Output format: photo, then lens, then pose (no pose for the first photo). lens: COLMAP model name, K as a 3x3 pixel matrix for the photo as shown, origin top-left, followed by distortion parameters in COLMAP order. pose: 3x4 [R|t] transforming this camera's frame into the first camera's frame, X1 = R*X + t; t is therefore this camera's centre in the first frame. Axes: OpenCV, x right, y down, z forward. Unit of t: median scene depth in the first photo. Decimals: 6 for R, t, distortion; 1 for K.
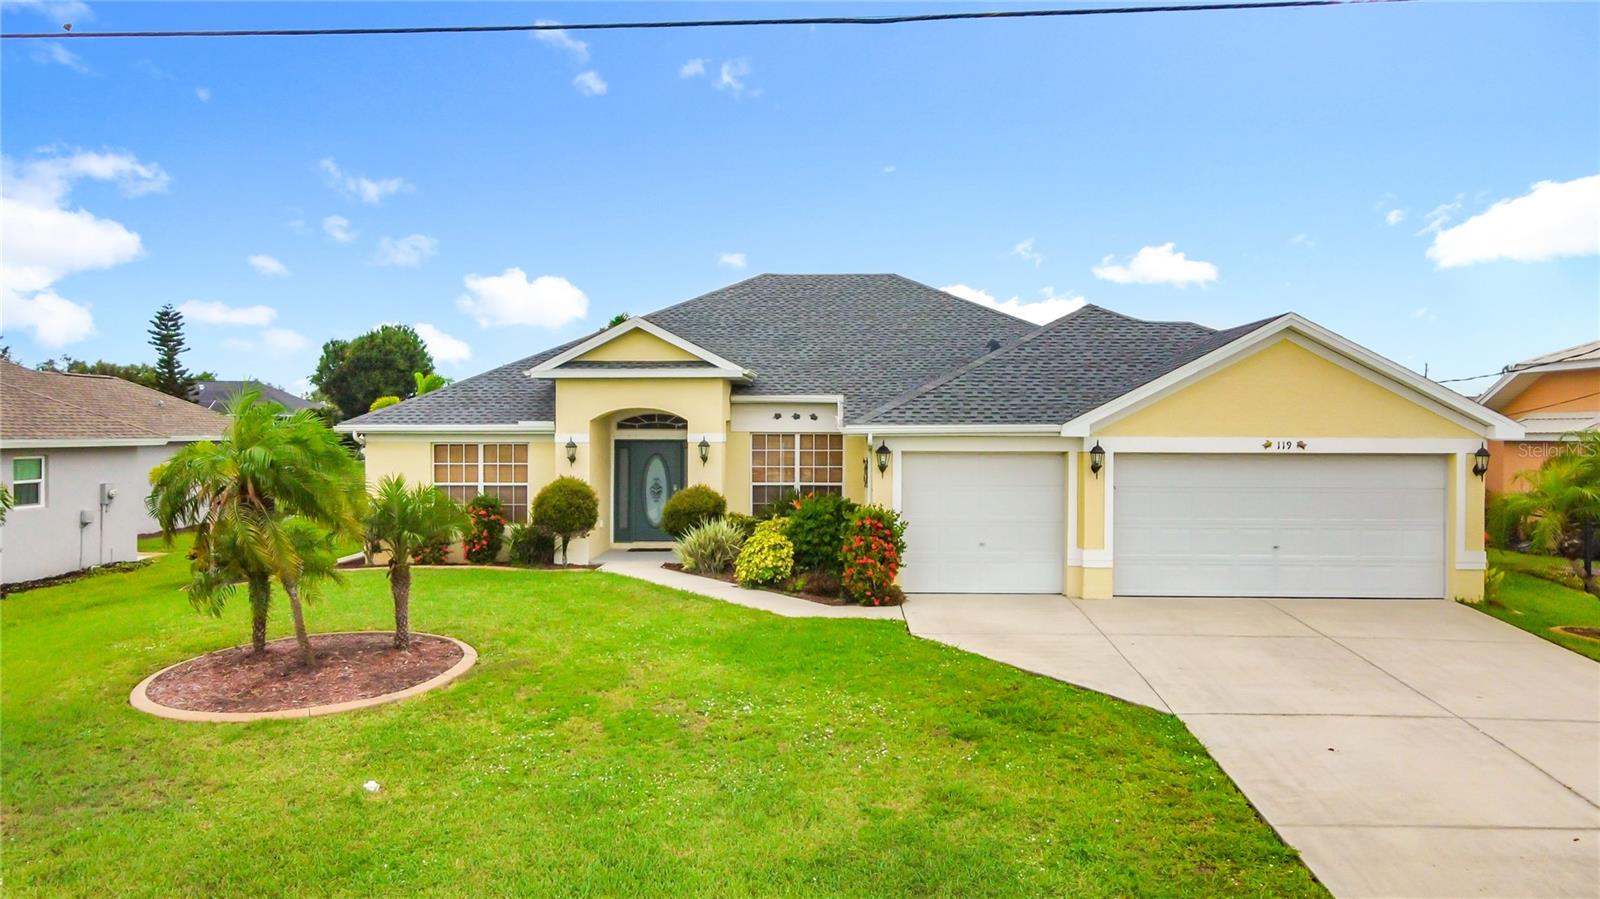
lens RADIAL K [[1218.9, 0, 800.0], [0, 1218.9, 449.5], [0, 0, 1]] dist [-0.003248, 0.040865]
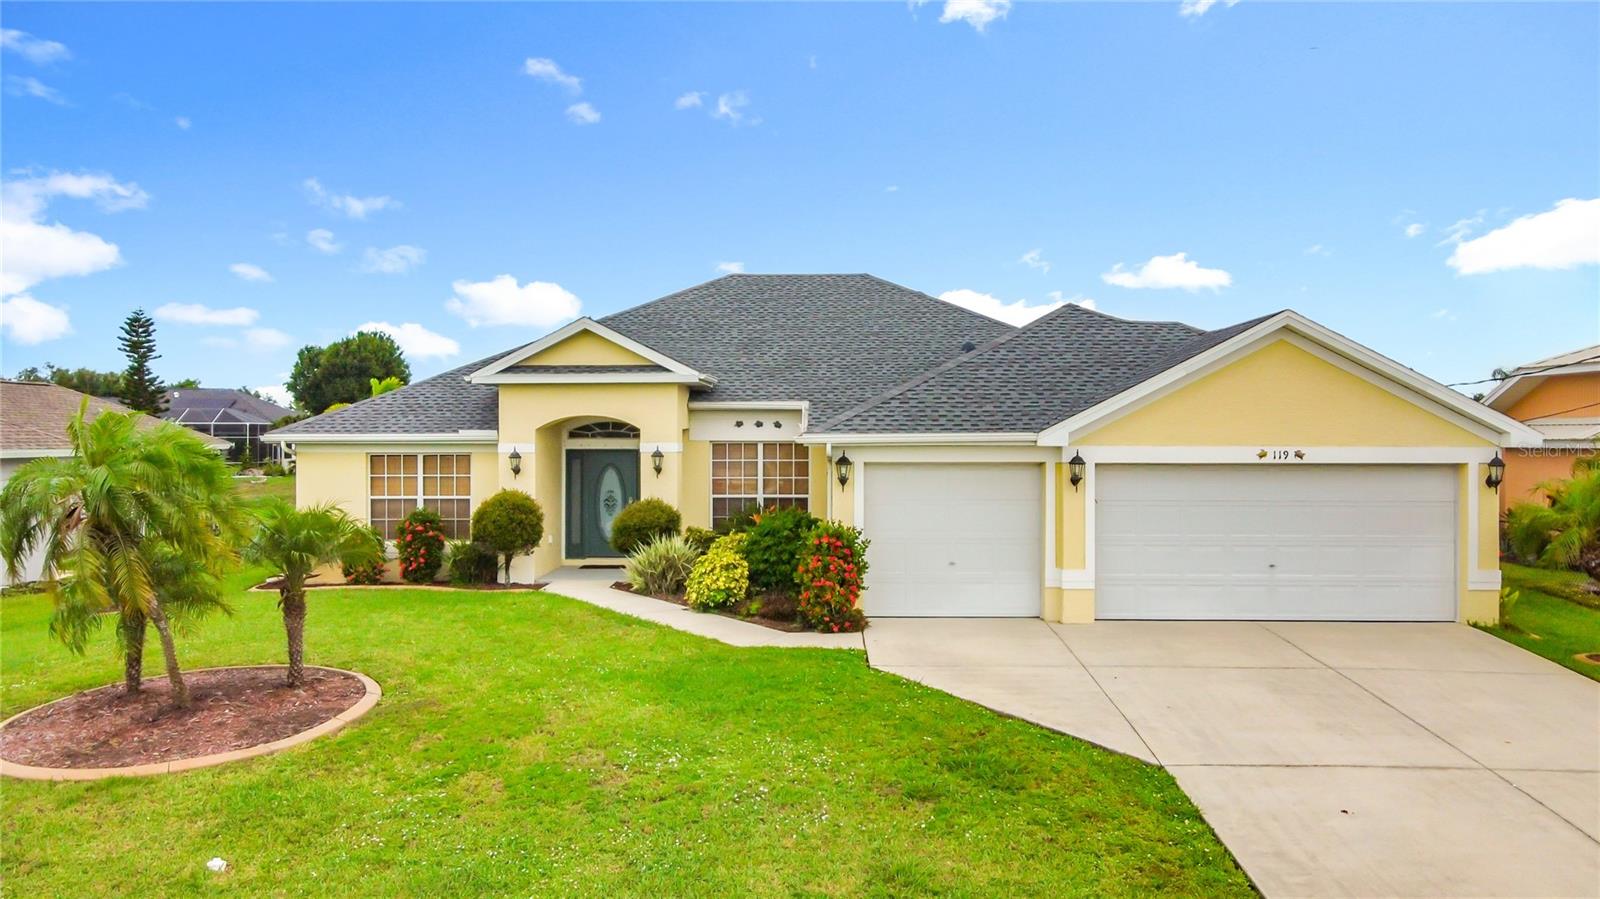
lens RADIAL K [[1212.3, 0, 800.0], [0, 1212.3, 449.5], [0, 0, 1]] dist [-0.004861, 0.047207]
pose [[0.999961, -0.002387, 0.008506, 0.028031], [0.002431, 0.999984, -0.005190, -0.003646], [-0.008494, 0.005210, 0.999950, 0.091233]]
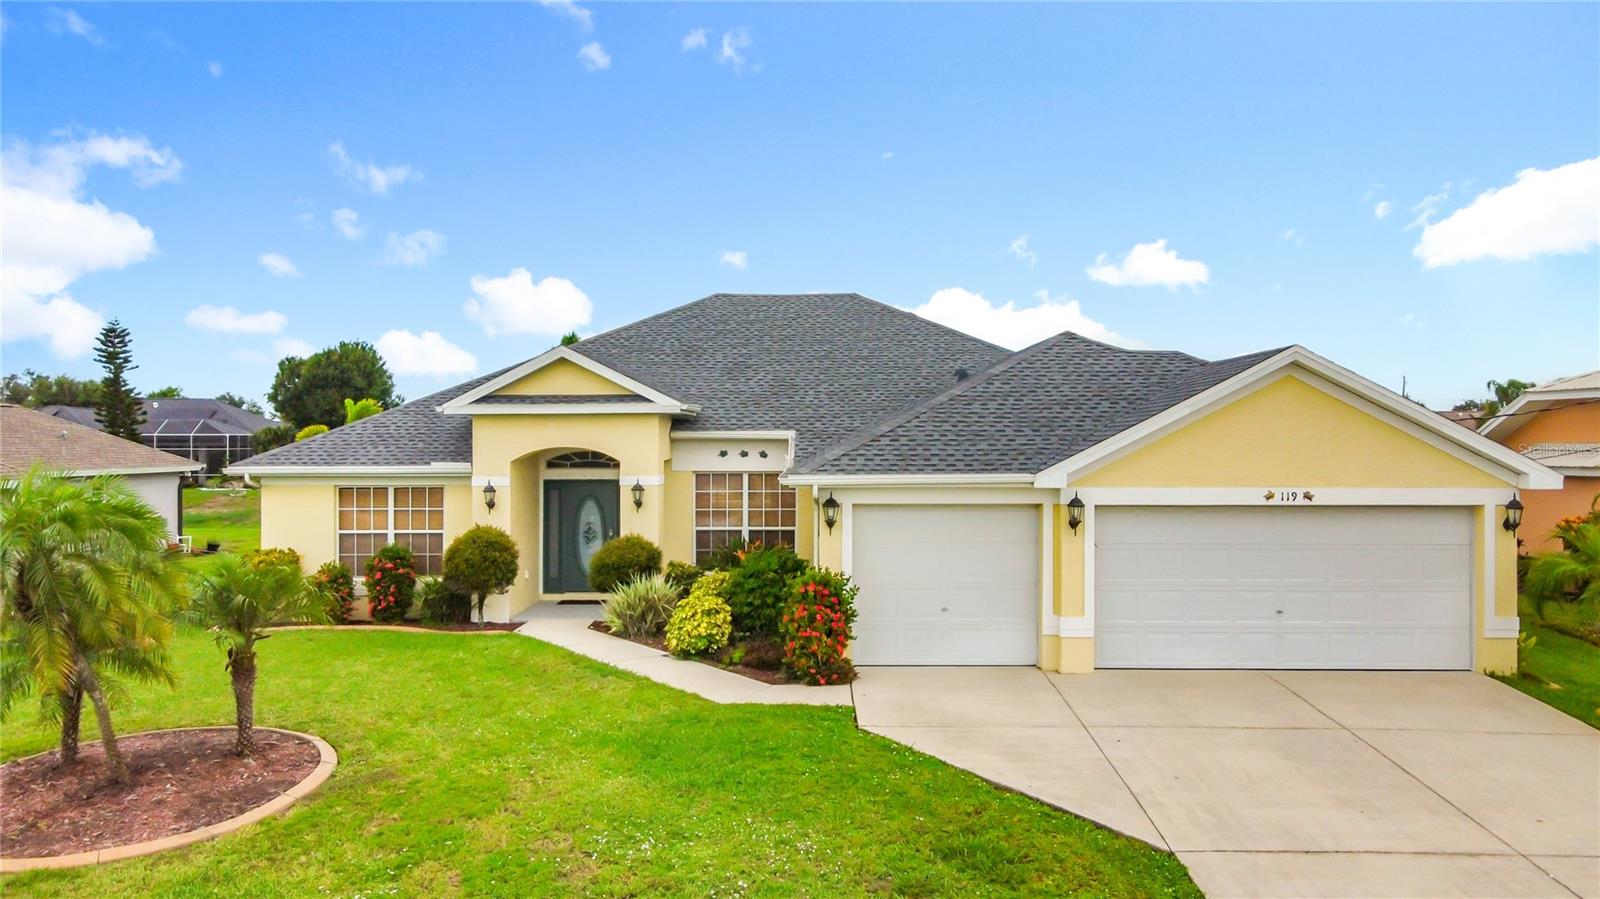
lens RADIAL K [[1218.9, 0, 800.0], [0, 1218.9, 449.5], [0, 0, 1]] dist [-0.003248, 0.040865]
pose [[0.999854, -0.003553, 0.016706, 0.032012], [0.003705, 0.999952, -0.009093, -0.030182], [-0.016673, 0.009154, 0.999819, 0.130259]]
